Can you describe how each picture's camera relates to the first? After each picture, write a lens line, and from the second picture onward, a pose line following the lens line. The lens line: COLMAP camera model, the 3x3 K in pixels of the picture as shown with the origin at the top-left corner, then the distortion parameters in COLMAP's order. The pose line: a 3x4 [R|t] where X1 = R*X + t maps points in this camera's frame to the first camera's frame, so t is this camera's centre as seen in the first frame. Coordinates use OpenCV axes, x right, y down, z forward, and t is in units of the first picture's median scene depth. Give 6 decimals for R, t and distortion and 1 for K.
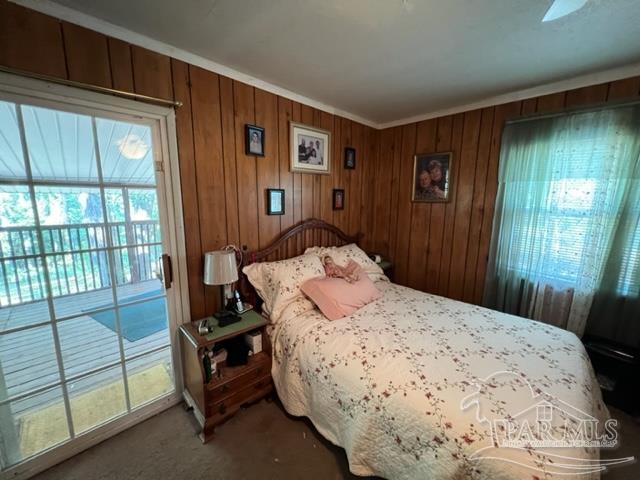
lens RADIAL K [[257.7, 0, 317.8], [0, 257.7, 237.7], [0, 0, 1]] dist [0.001230, -0.000158]
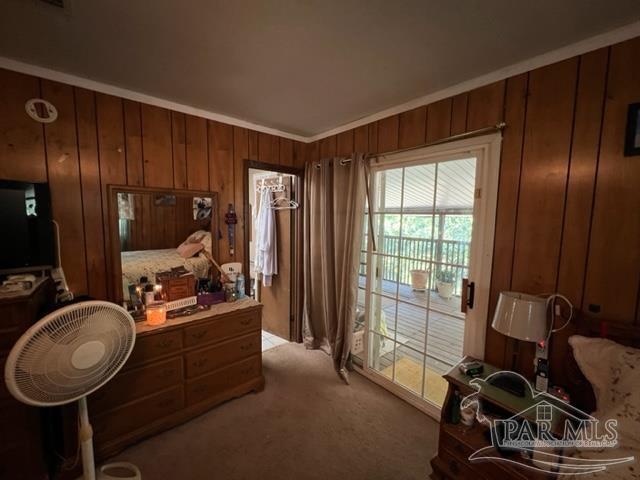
lens RADIAL K [[257.7, 0, 318.2], [0, 257.7, 240.5], [0, 0, 1]] dist [0.001230, -0.000158]
pose [[-0.071118, 0.078247, -0.994394, 0.478199], [-0.182278, 0.979112, 0.090081, -0.071335], [0.980672, 0.187663, -0.055370, 0.480448]]
